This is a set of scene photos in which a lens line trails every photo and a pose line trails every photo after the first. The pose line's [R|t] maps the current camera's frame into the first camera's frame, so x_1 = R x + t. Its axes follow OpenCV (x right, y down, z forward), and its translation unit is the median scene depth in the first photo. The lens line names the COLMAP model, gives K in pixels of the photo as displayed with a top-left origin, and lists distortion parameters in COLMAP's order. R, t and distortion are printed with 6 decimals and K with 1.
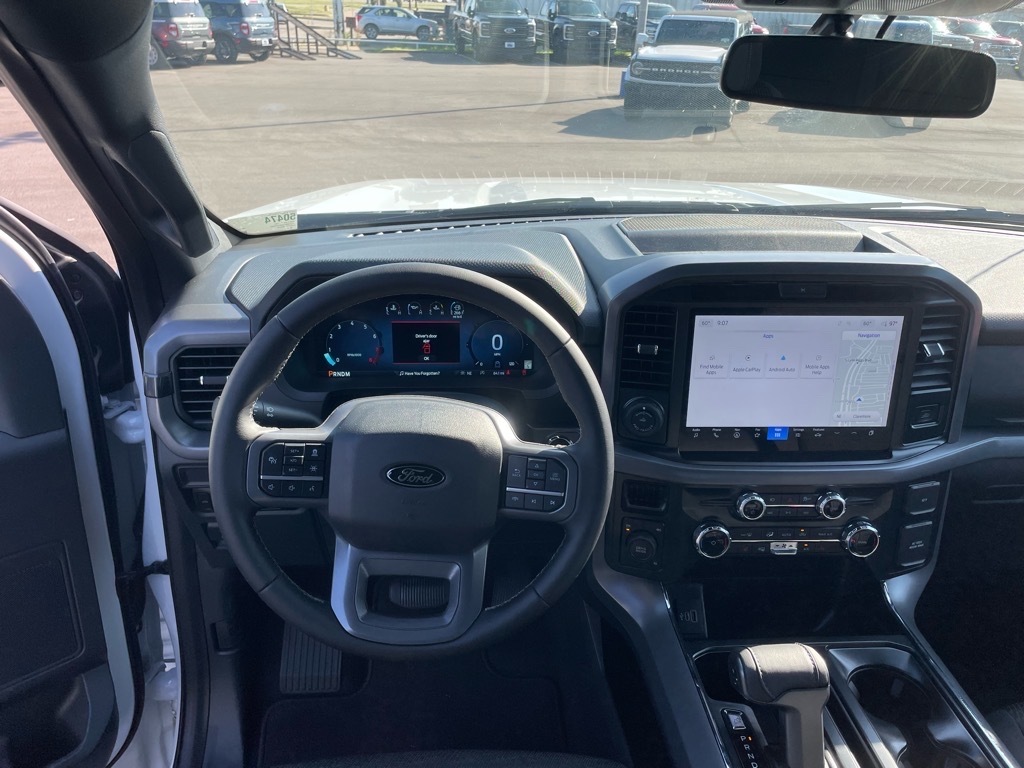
lens RADIAL K [[783.2, 0, 515.8], [0, 783.2, 382.0], [0, 0, 1]] dist [0.105094, -0.170738]
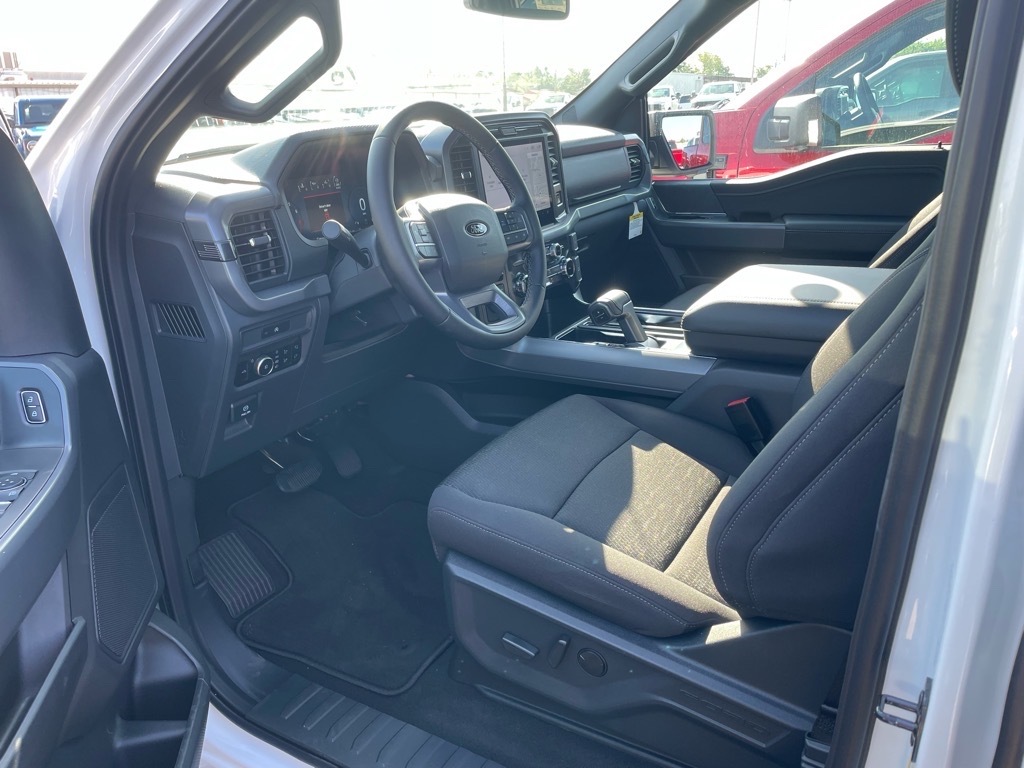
lens RADIAL K [[783.2, 0, 515.8], [0, 783.2, 382.0], [0, 0, 1]] dist [0.105094, -0.170738]
pose [[0.568578, -0.325476, 0.755503, -1.078963], [0.390382, 0.915155, 0.100461, 0.212174], [-0.724100, 0.237815, 0.647397, -0.007921]]
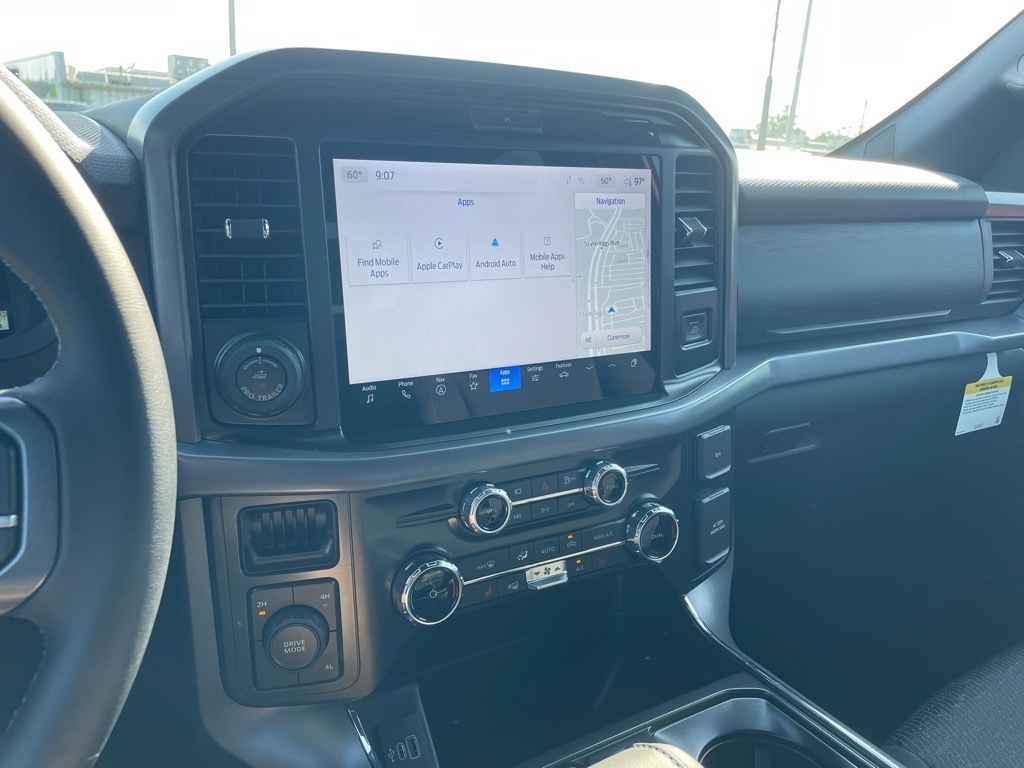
lens RADIAL K [[783.2, 0, 515.8], [0, 783.2, 382.0], [0, 0, 1]] dist [0.105094, -0.170738]
pose [[0.893937, -0.119582, 0.431945, 0.088885], [0.175176, 0.980309, -0.091144, 0.122155], [-0.412540, 0.157143, 0.897283, 0.481913]]
